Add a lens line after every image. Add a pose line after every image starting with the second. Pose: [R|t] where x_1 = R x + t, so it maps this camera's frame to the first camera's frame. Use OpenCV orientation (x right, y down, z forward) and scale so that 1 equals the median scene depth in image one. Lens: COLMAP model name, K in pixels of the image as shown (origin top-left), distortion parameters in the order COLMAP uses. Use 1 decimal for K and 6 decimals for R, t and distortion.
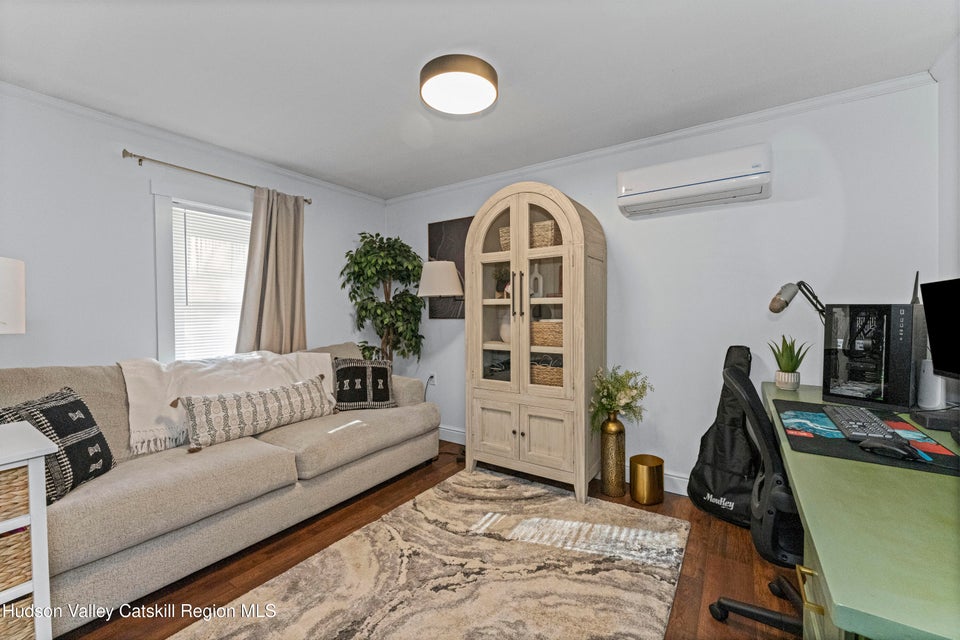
lens RADIAL K [[392.4, 0, 479.5], [0, 392.4, 314.7], [0, 0, 1]] dist [0.000132, -0.000173]
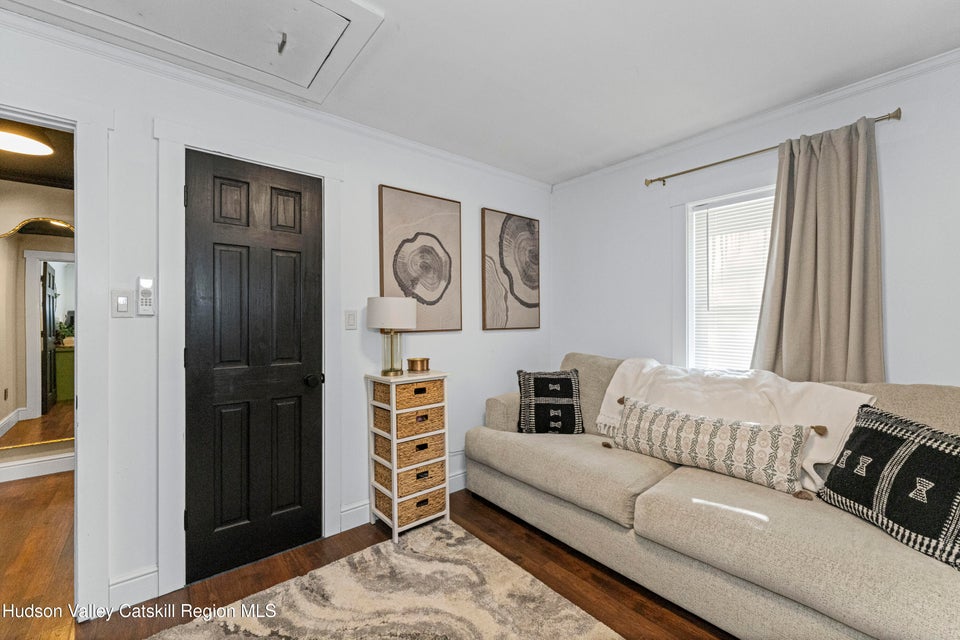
lens RADIAL K [[392.4, 0, 479.5], [0, 392.4, 314.7], [0, 0, 1]] dist [0.000132, -0.000173]
pose [[-0.287436, 0.003271, -0.957794, 0.364850], [0.002373, 0.999994, 0.002703, -0.018907], [0.957797, -0.001496, -0.287442, 0.843826]]
